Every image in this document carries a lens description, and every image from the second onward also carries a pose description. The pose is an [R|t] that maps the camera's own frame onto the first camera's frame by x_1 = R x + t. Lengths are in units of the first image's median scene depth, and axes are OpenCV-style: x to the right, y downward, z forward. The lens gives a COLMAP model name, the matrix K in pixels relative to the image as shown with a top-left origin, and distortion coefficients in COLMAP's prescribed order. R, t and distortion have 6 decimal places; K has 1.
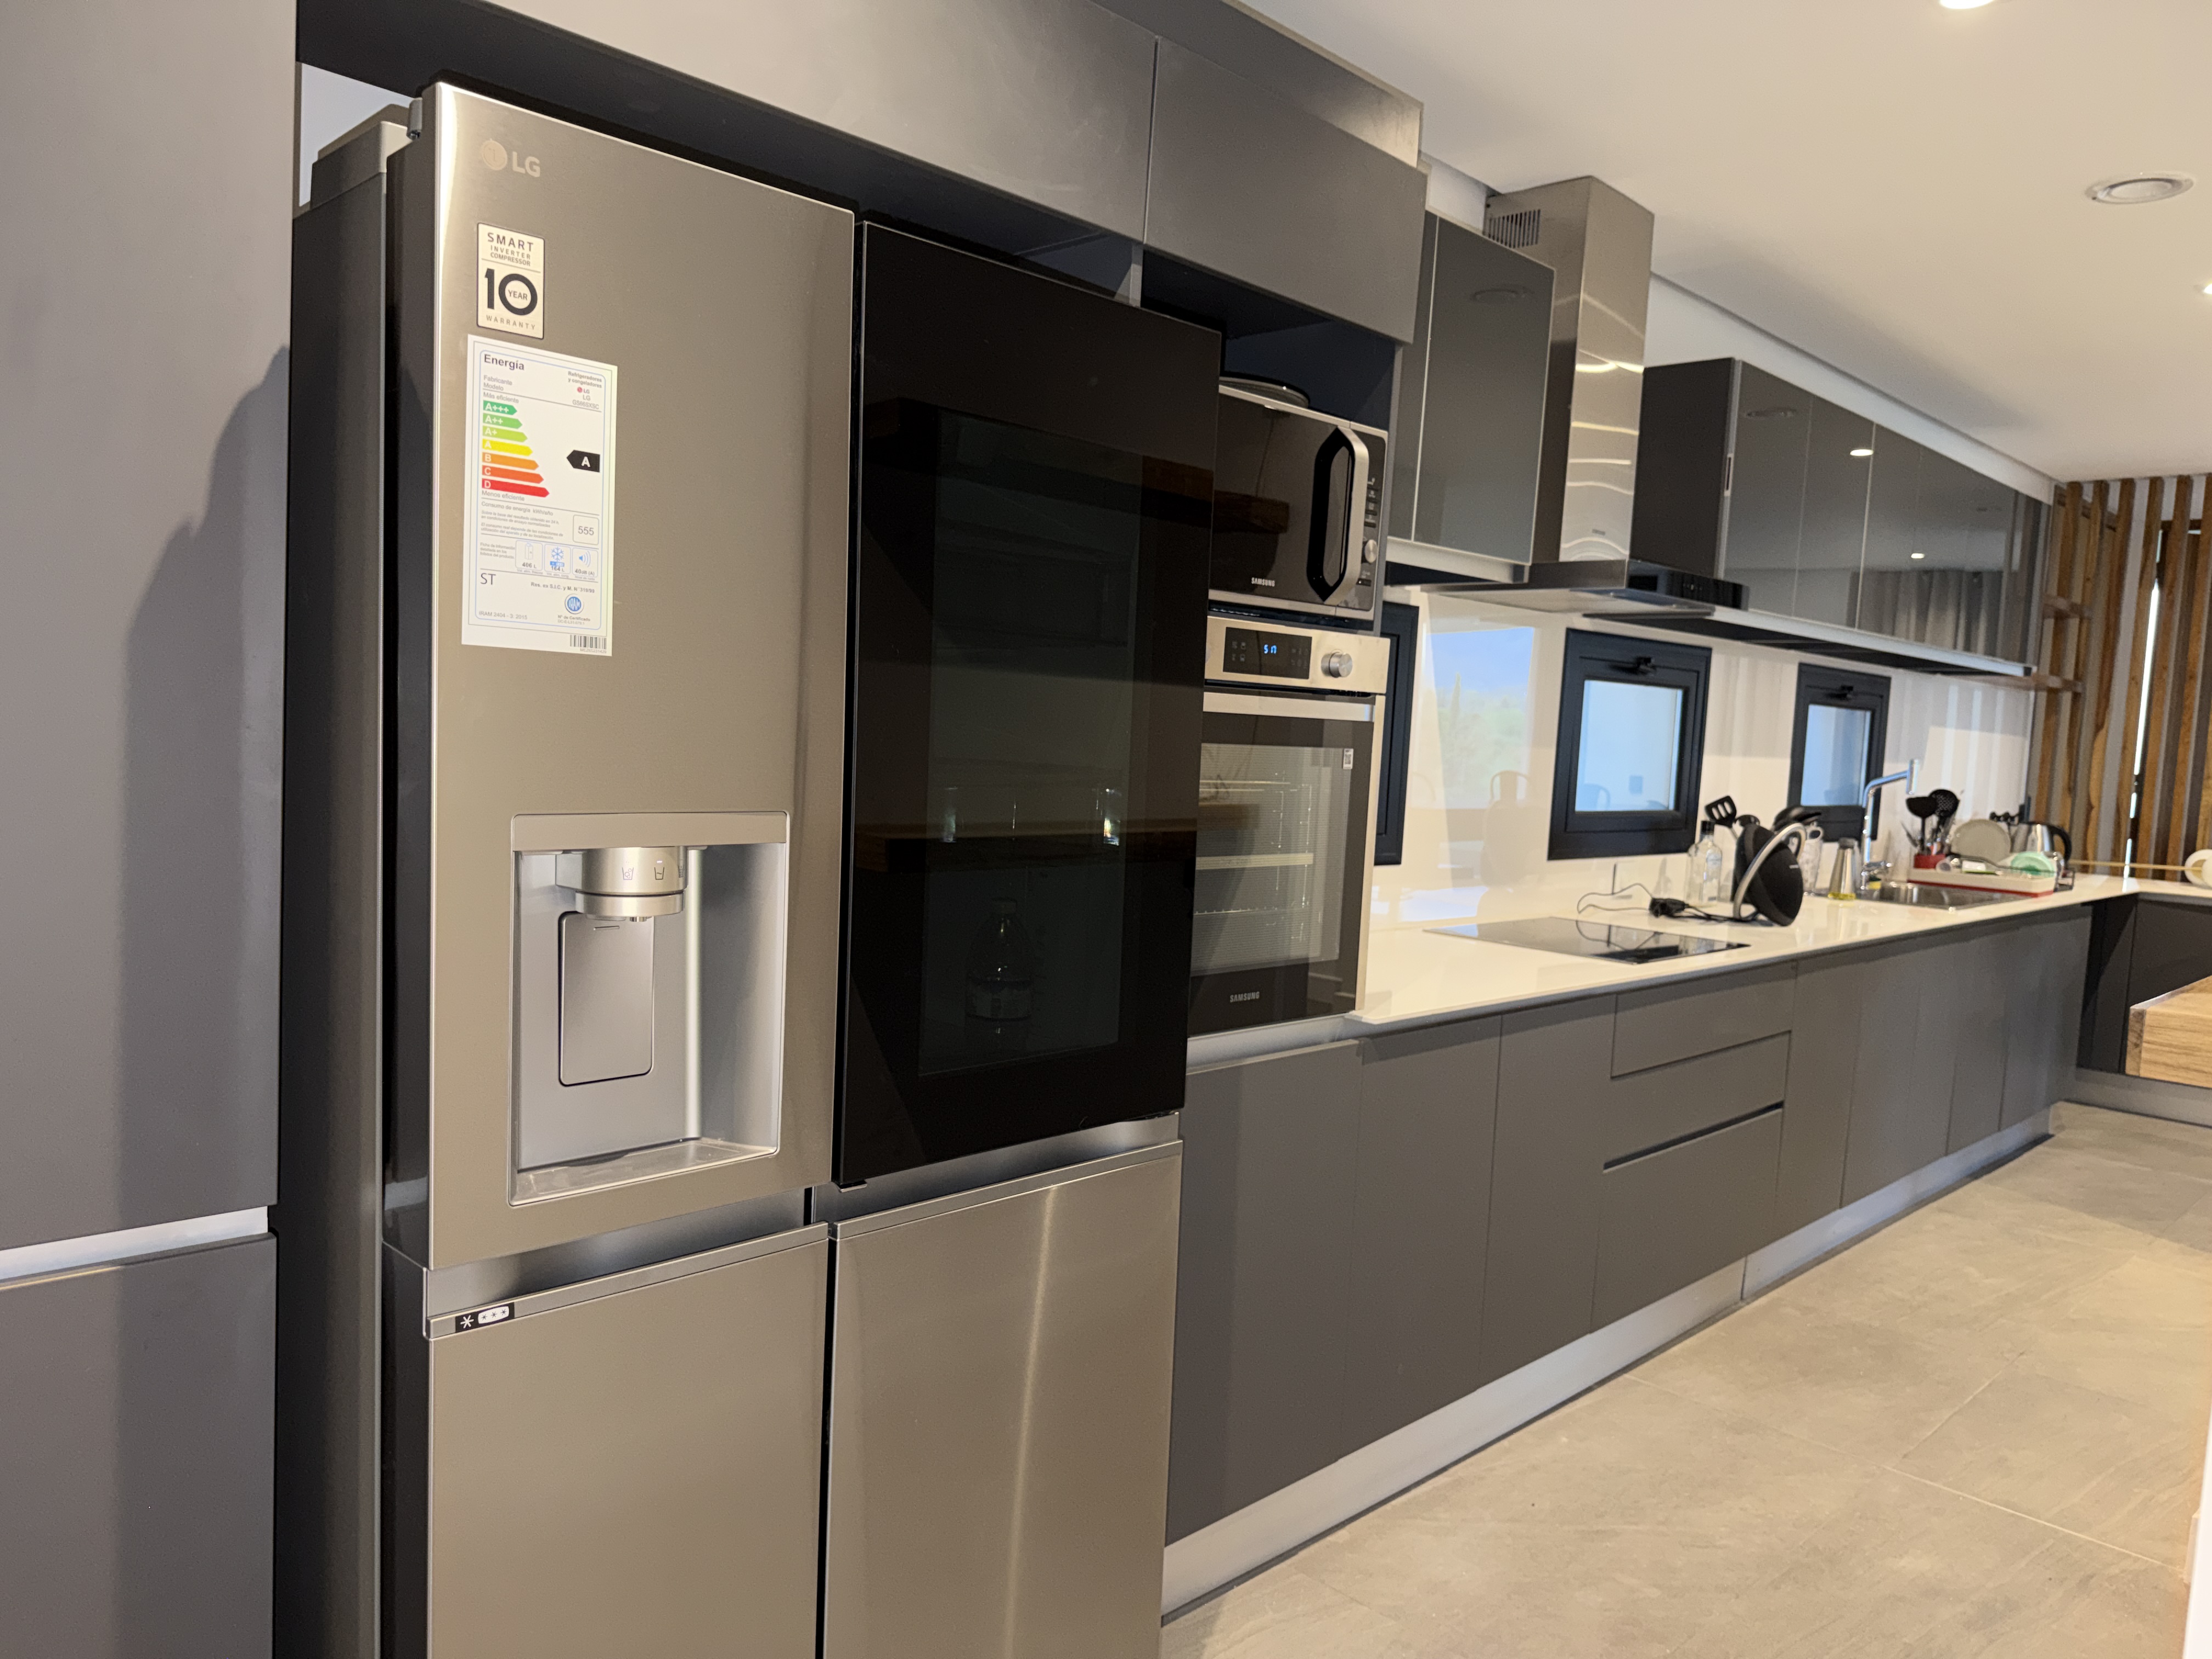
lens RADIAL K [[1579.7, 0, 1106.0], [0, 1579.7, 829.5], [0, 0, 1]] dist [0.158493, -0.298316]
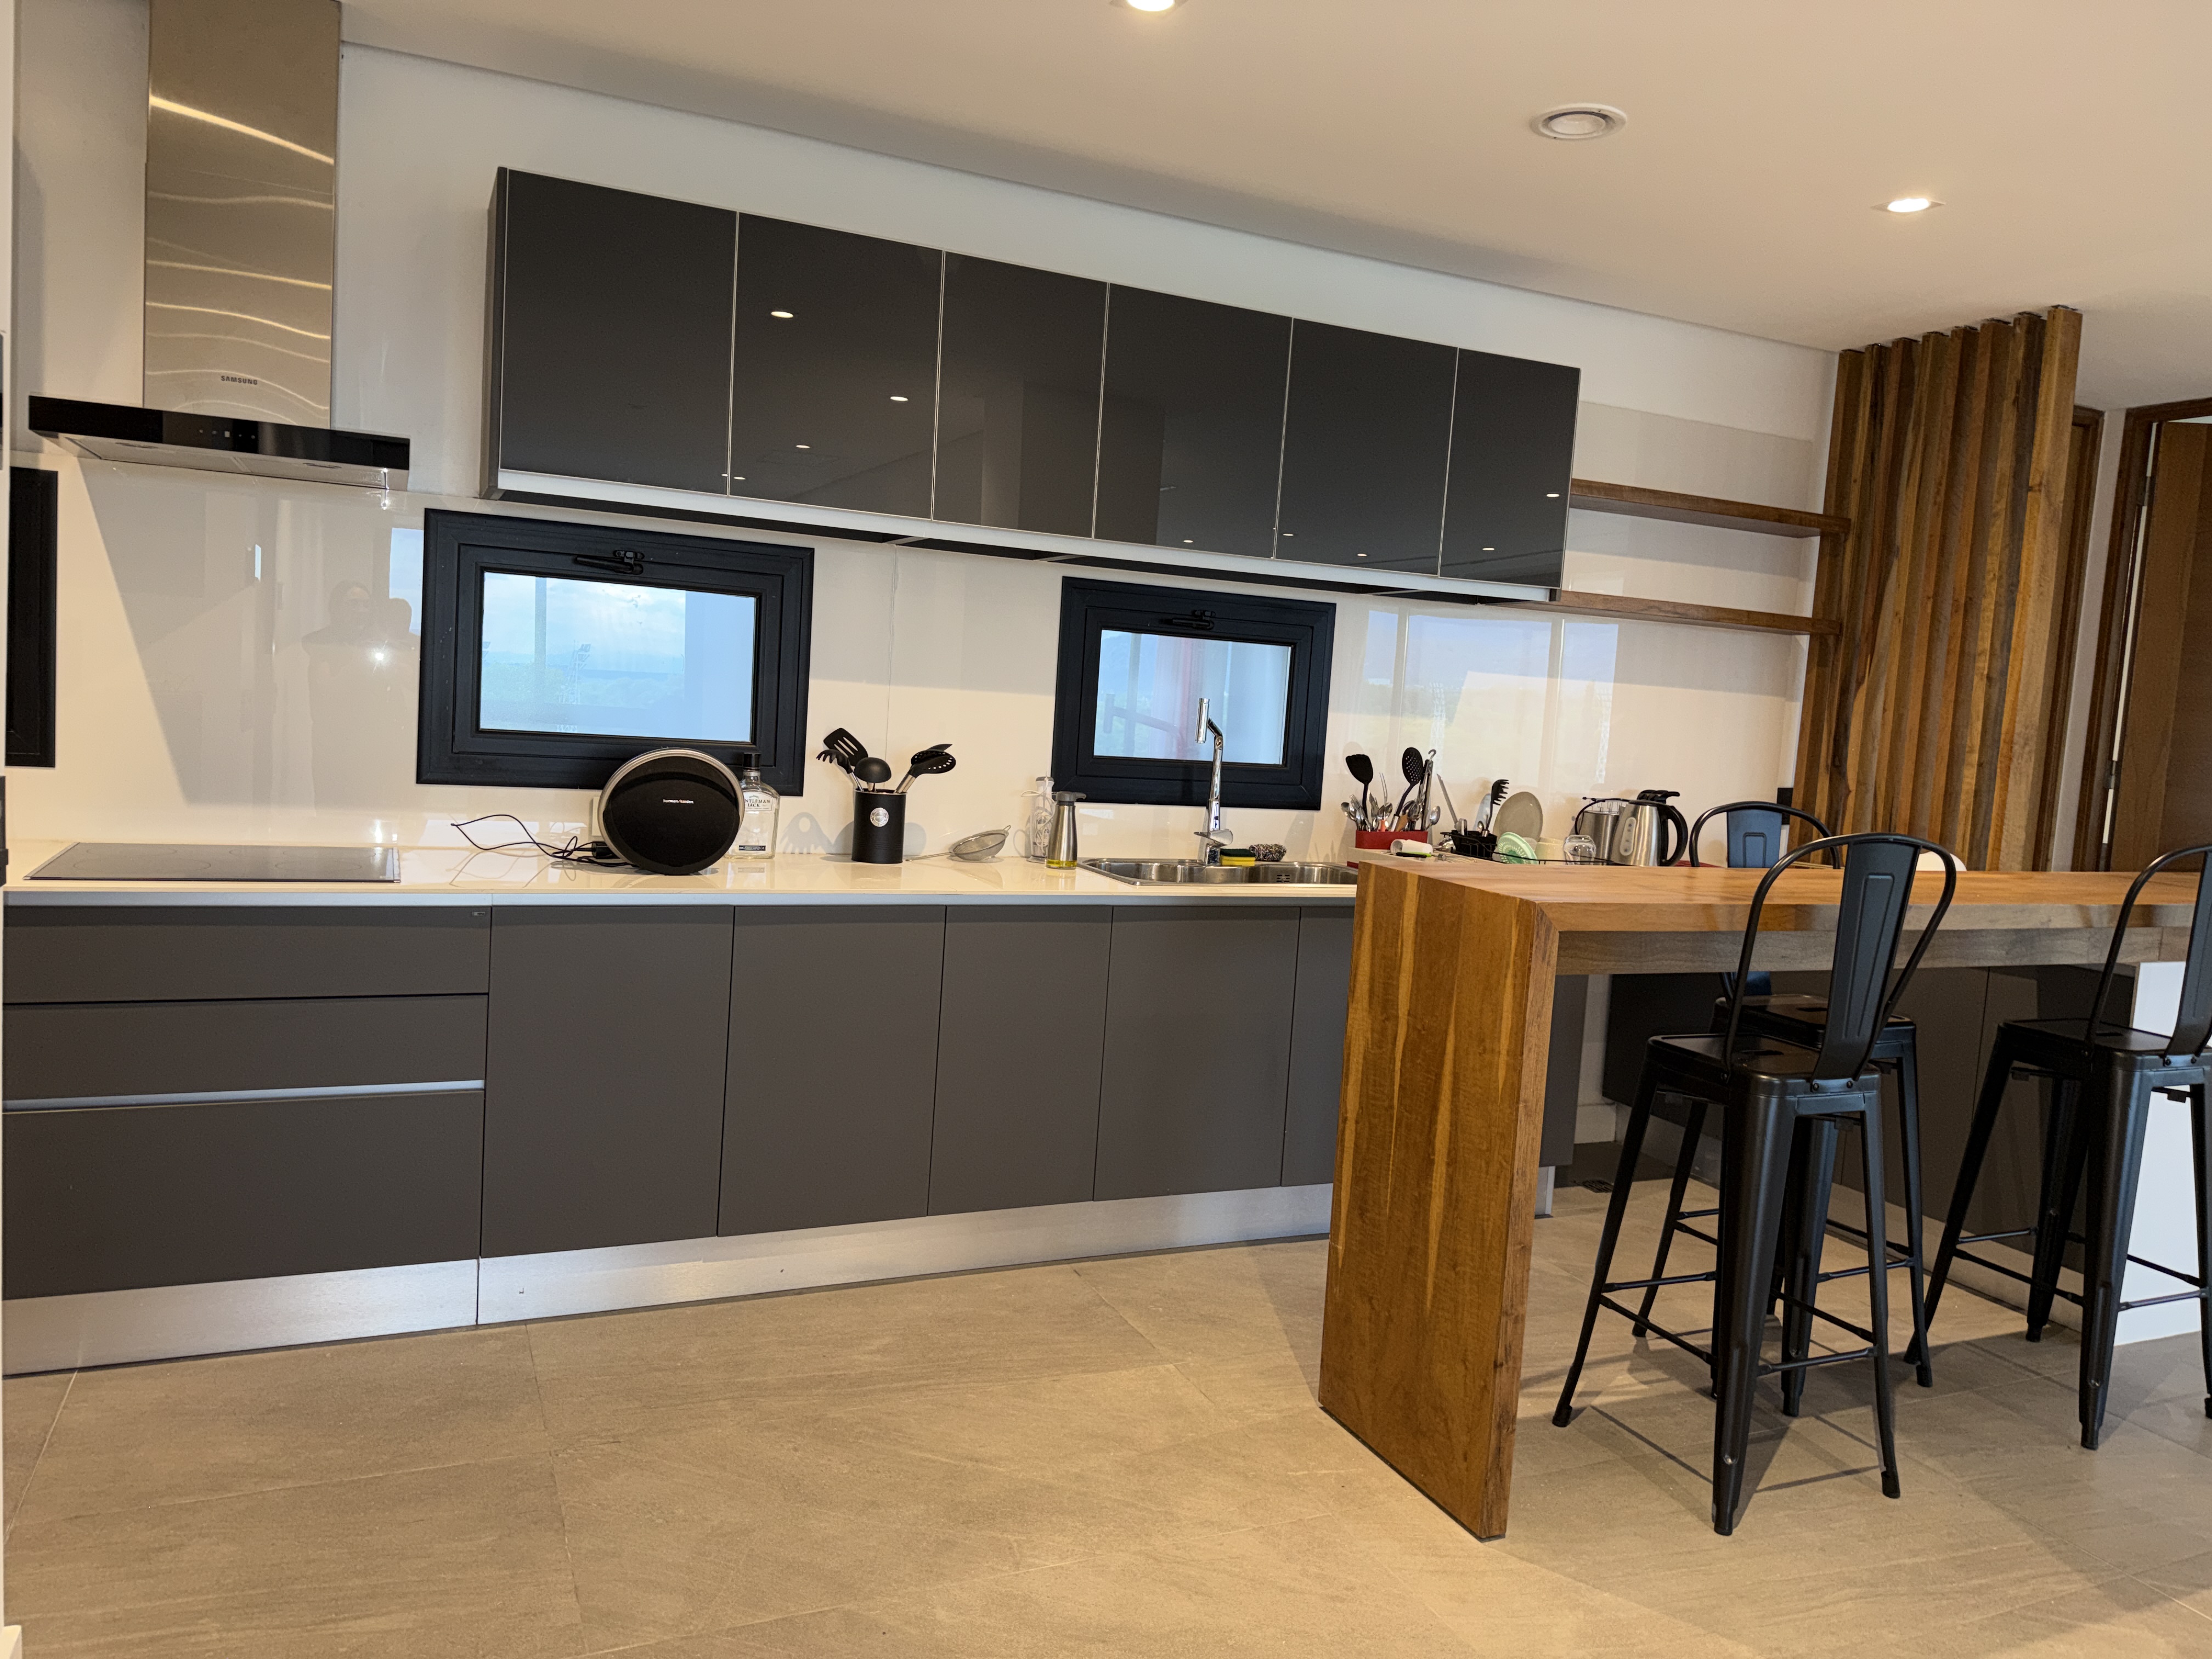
lens RADIAL K [[1579.7, 0, 1106.0], [0, 1579.7, 829.5], [0, 0, 1]] dist [0.158493, -0.298316]
pose [[0.939084, 0.026544, -0.342662, 0.802519], [-0.034155, 0.999285, -0.016194, 0.039071], [0.341987, 0.026911, 0.939319, 0.291991]]
